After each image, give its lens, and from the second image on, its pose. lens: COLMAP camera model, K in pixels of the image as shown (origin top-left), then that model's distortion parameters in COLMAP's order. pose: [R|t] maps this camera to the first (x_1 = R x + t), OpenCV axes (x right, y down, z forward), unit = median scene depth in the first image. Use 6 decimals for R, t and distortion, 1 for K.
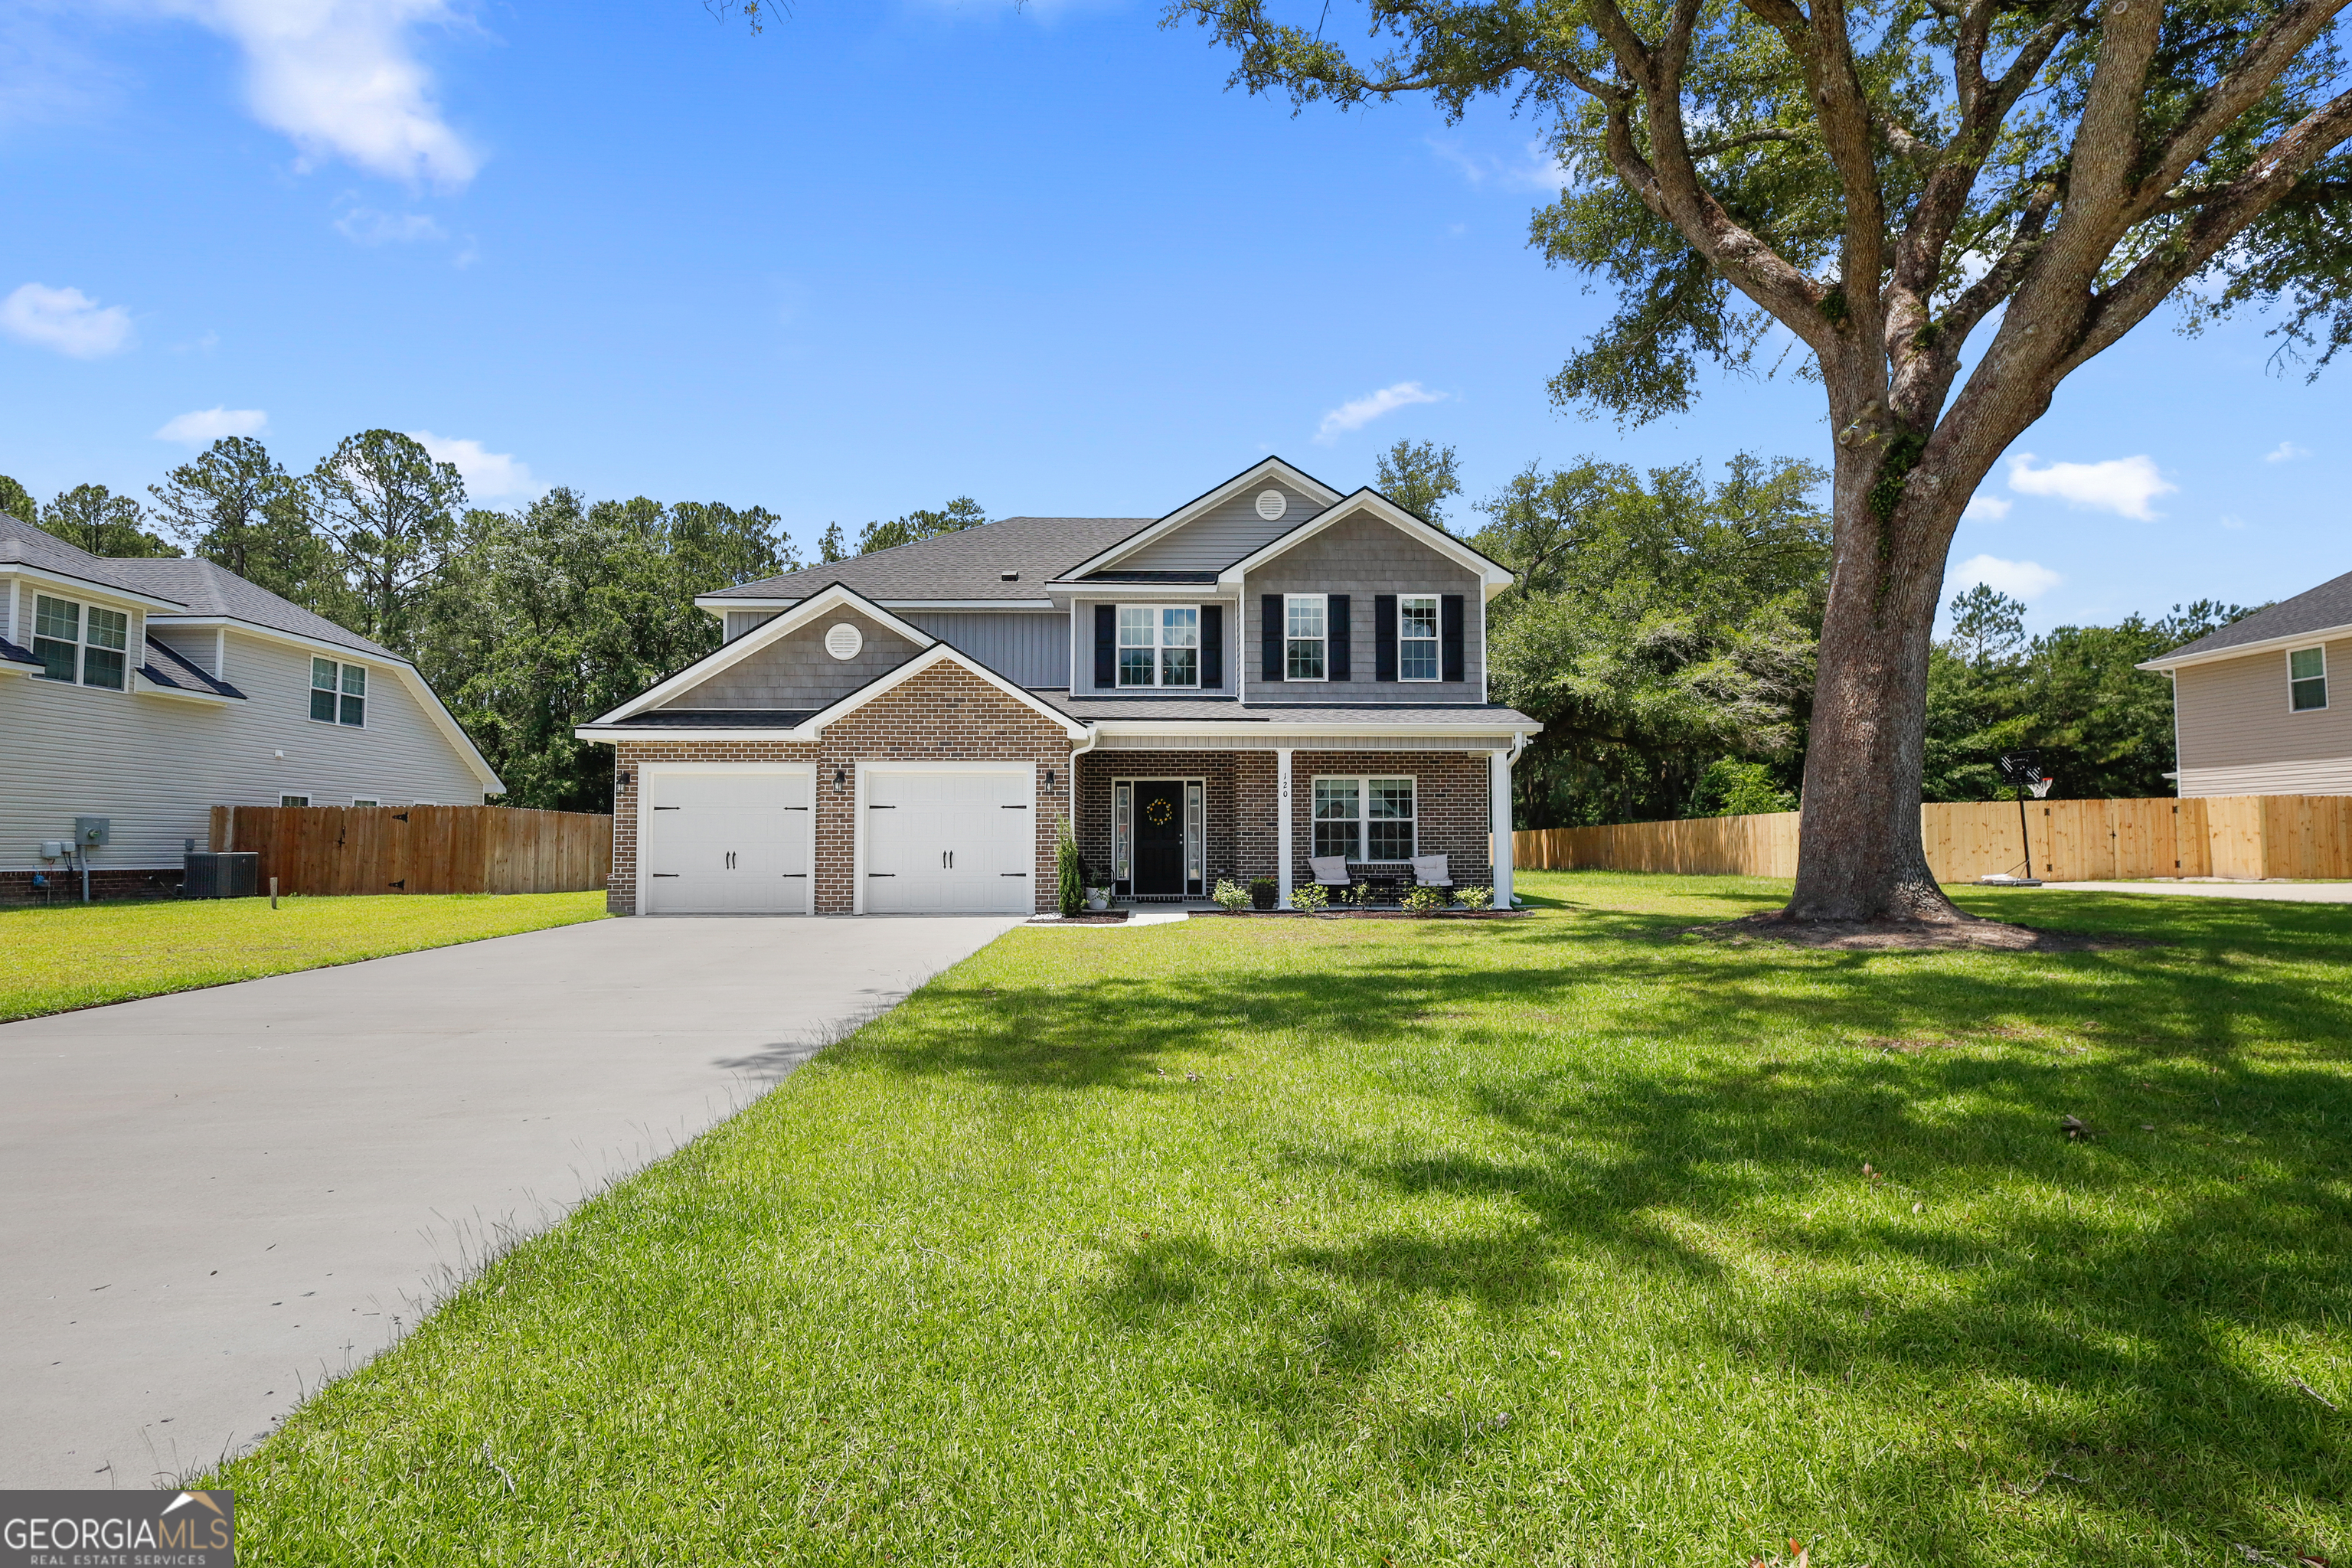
lens RADIAL K [[1165.2, 0, 1251.8], [0, 1165.2, 806.0], [0, 0, 1]] dist [0.000645, 0.000262]
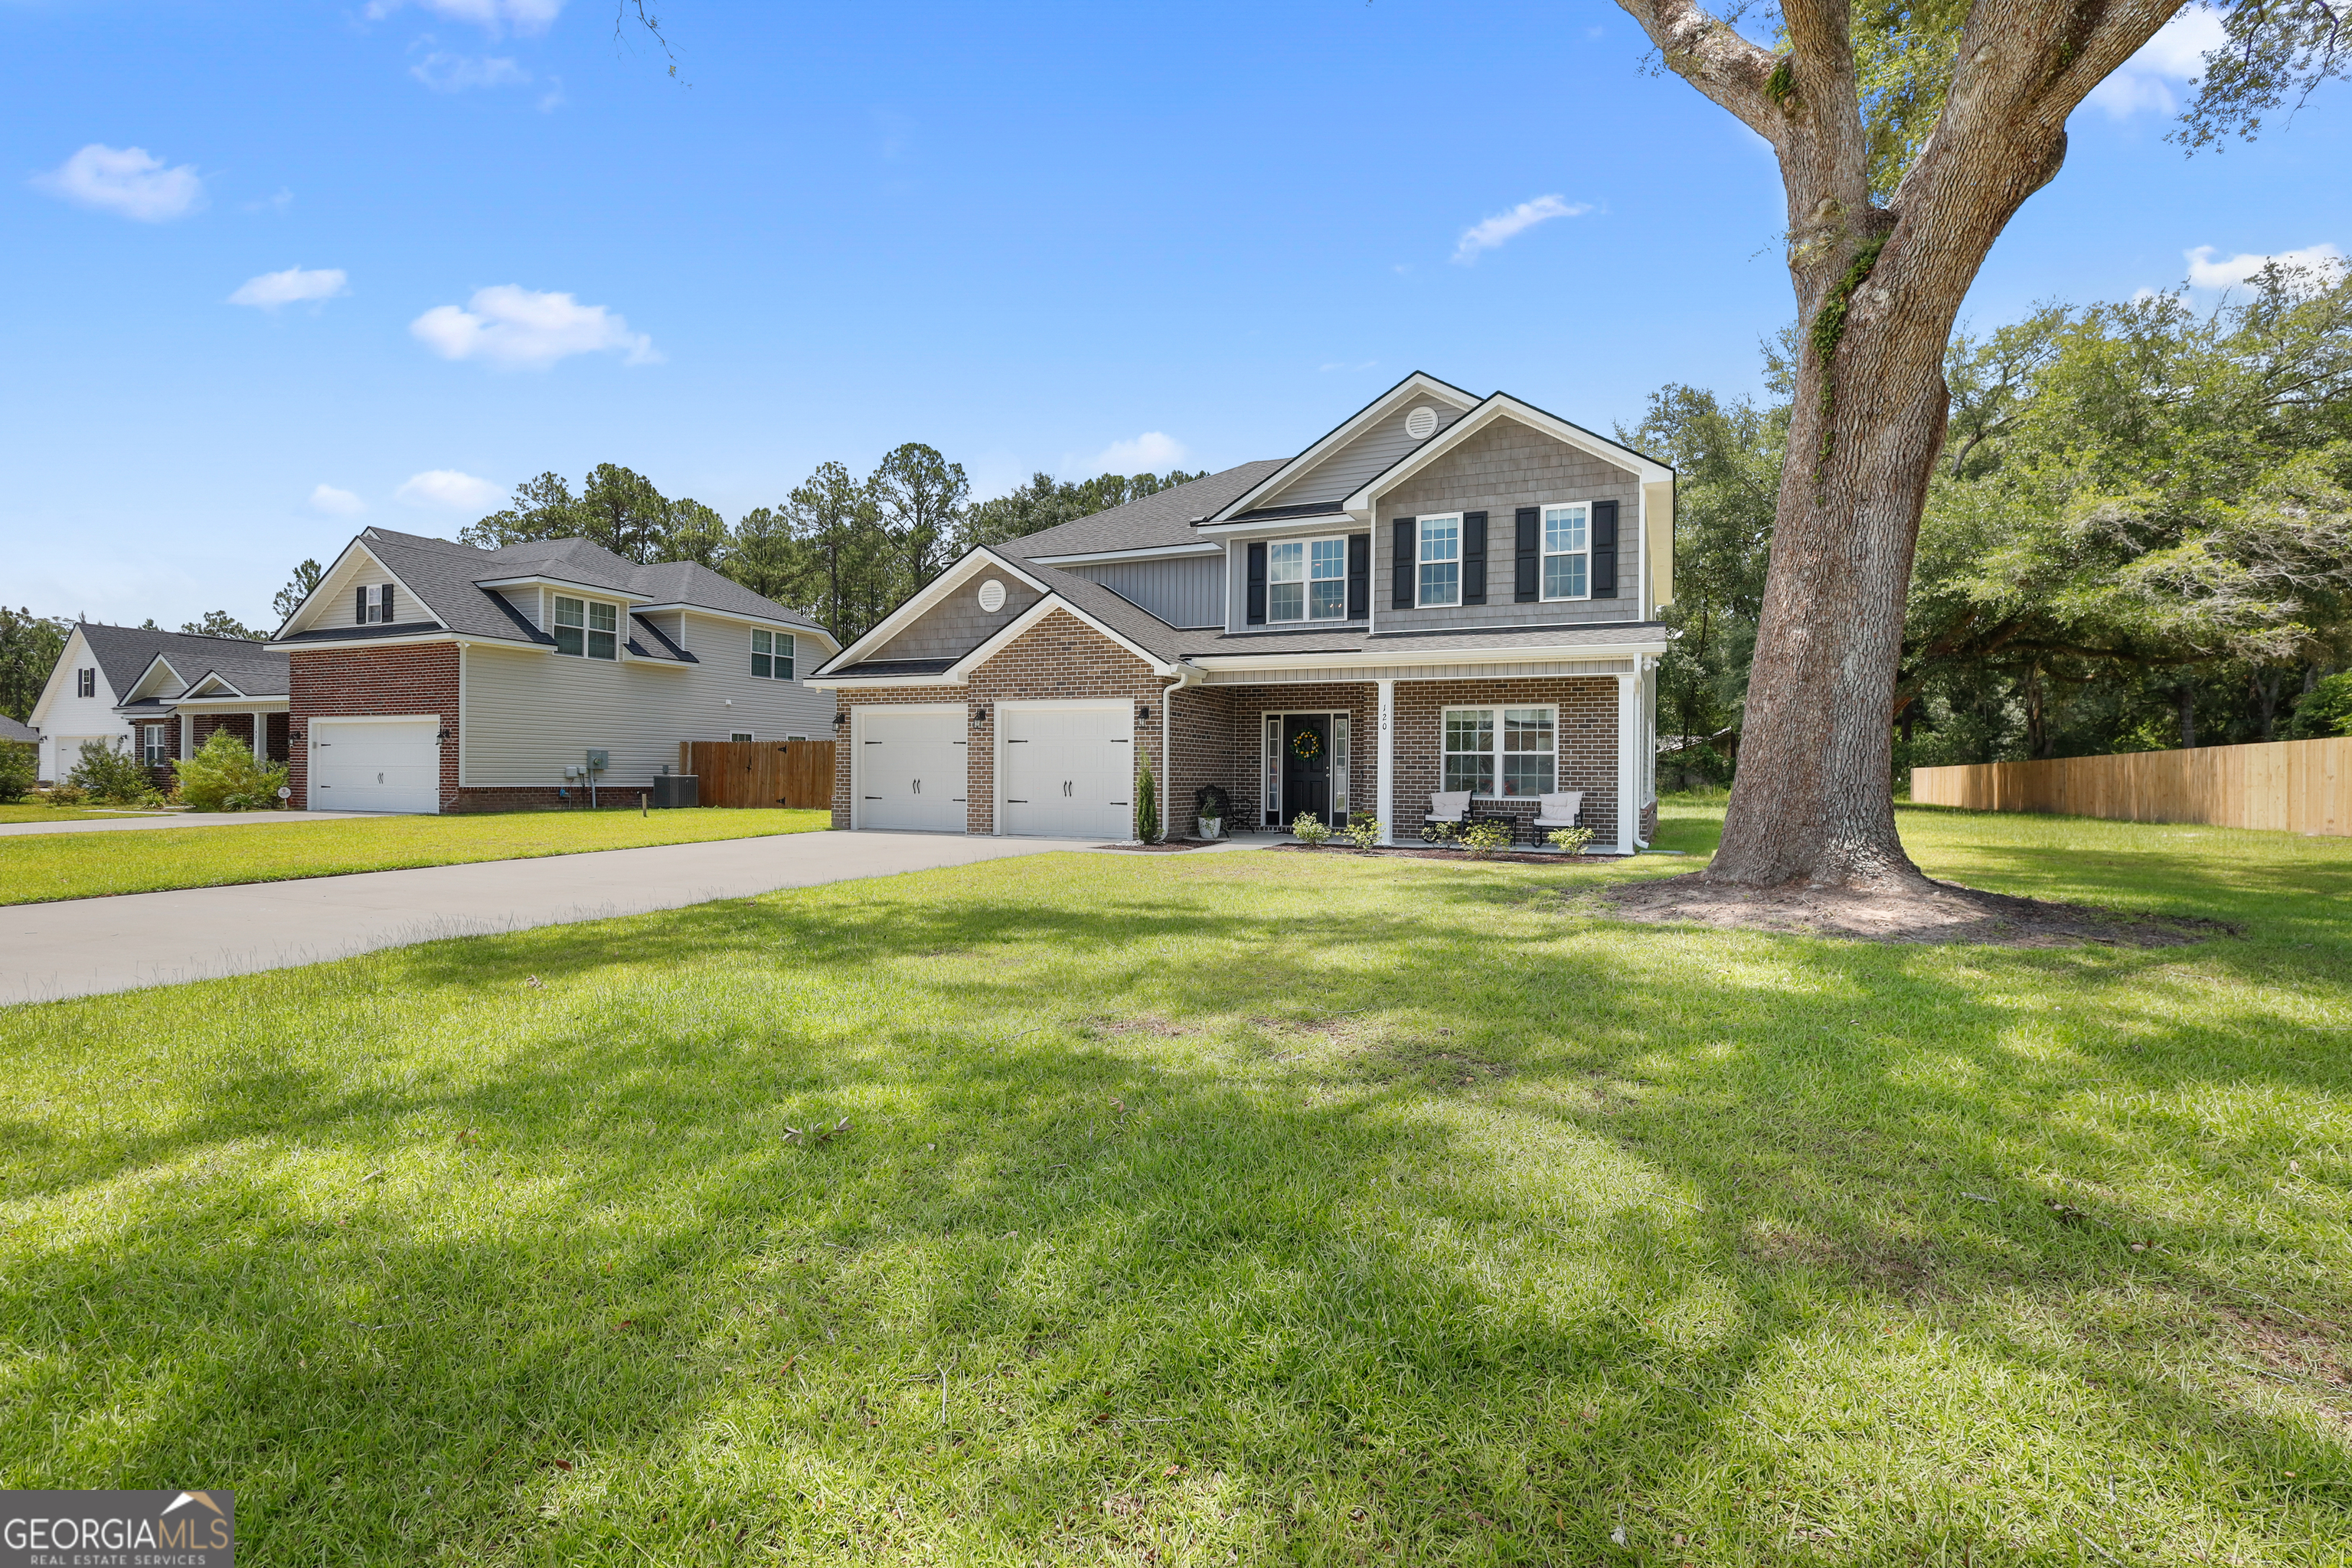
lens RADIAL K [[1115.6, 0, 1172.8], [0, 1115.6, 792.5], [0, 0, 1]] dist [-0.000298, -0.000662]
pose [[0.899655, 0.017128, -0.436265, 0.244854], [0.004510, 0.998812, 0.048514, -0.001089], [0.436577, -0.045613, 0.898510, 0.078022]]
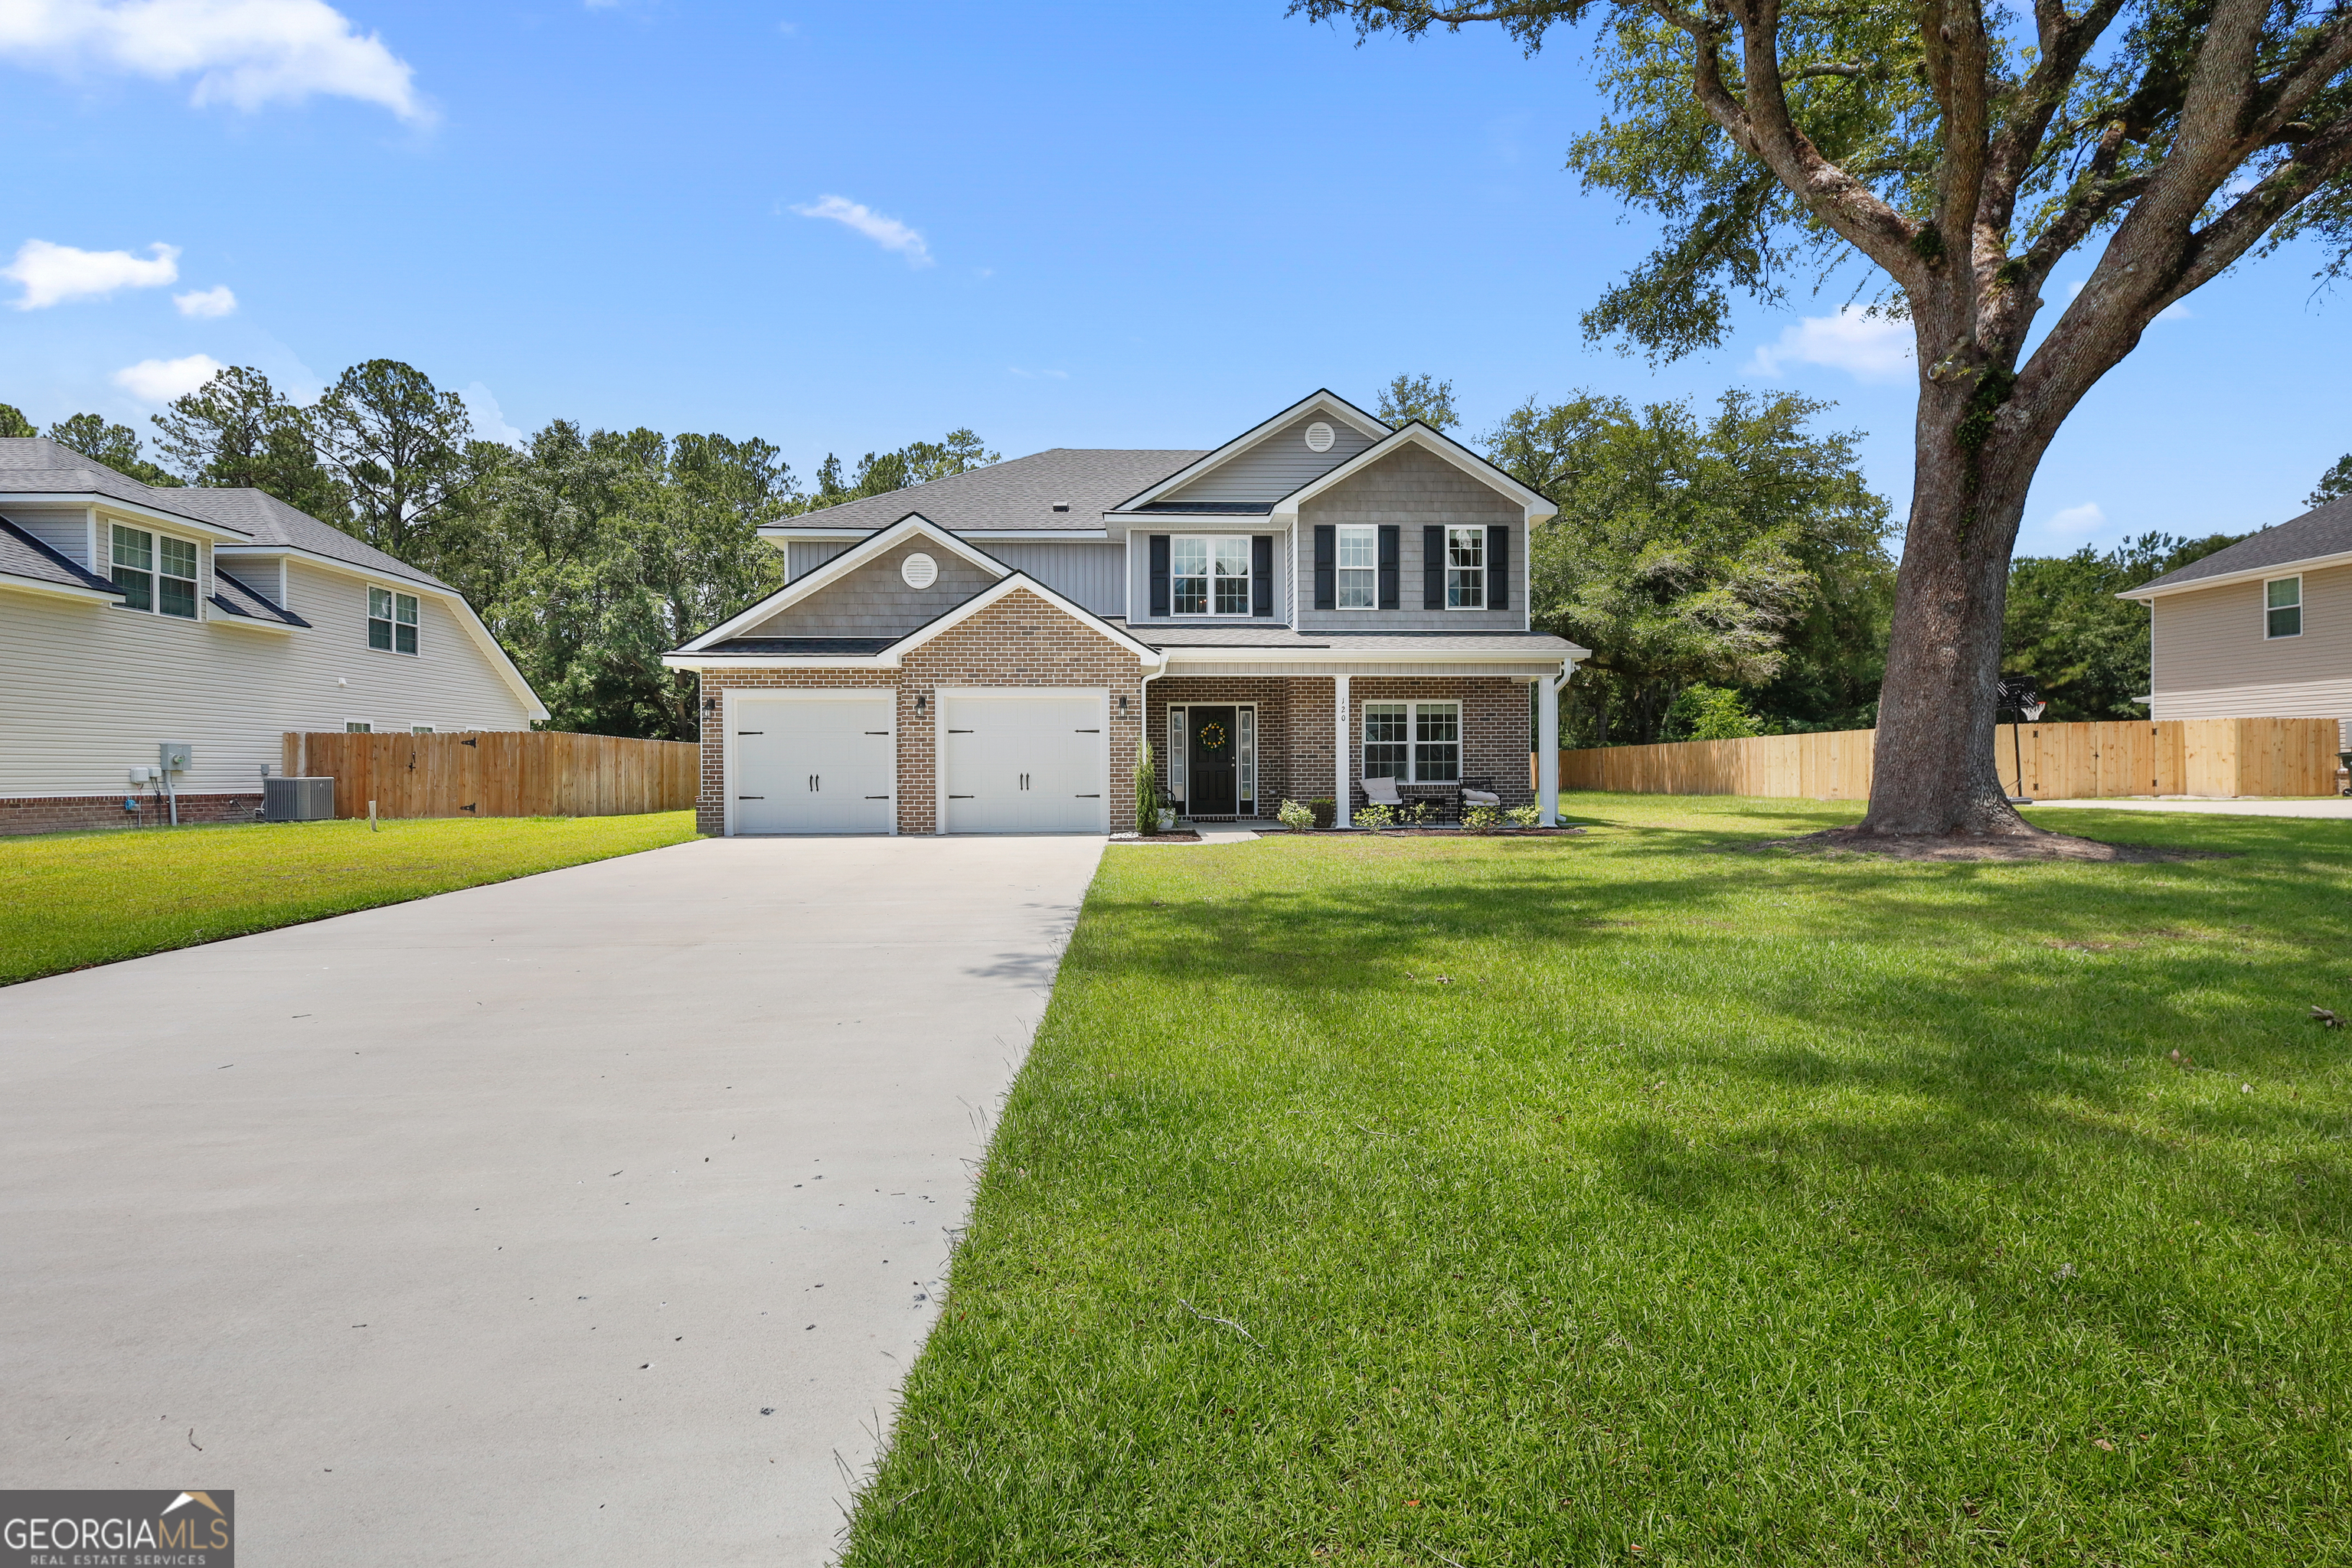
lens RADIAL K [[1115.6, 0, 1256.7], [0, 1115.6, 798.4], [0, 0, 1]] dist [-0.000298, -0.000662]
pose [[0.999809, -0.003430, 0.019257, -0.061023], [0.002265, 0.998184, 0.060192, 0.001112], [-0.019428, -0.060137, 0.998001, -0.002890]]
